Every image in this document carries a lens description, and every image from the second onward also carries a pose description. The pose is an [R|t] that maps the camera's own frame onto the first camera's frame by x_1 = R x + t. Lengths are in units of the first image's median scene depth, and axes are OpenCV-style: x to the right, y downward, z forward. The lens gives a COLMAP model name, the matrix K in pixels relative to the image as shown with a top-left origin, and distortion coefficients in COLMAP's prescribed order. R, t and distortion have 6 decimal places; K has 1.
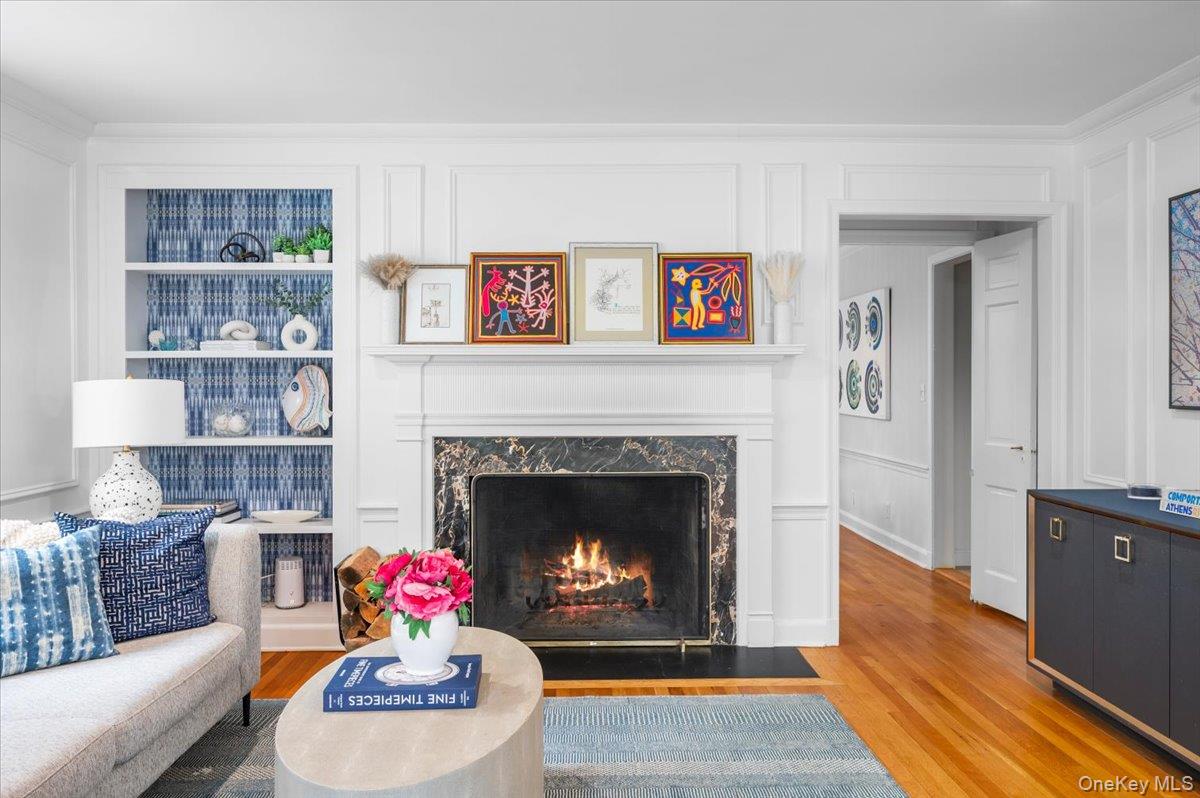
lens RADIAL K [[889.0, 0, 600.0], [0, 889.0, 399.0], [0, 0, 1]] dist [-0.002572, -0.001285]
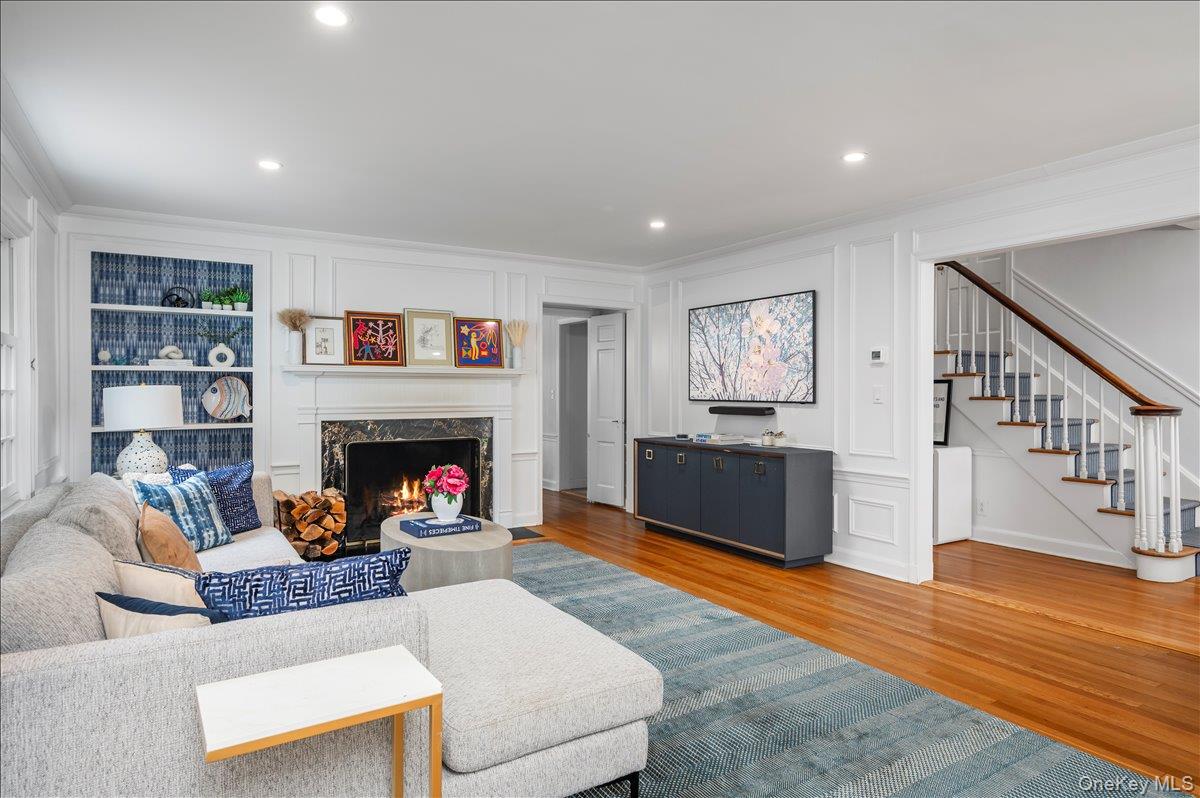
lens RADIAL K [[579.3, 0, 600.0], [0, 579.3, 399.0], [0, 0, 1]] dist [-0.000598, -0.000059]
pose [[0.882907, -0.005353, 0.469517, -0.232910], [0.005529, 0.999984, 0.001004, 0.003653], [-0.469515, 0.001710, 0.882923, -0.188526]]
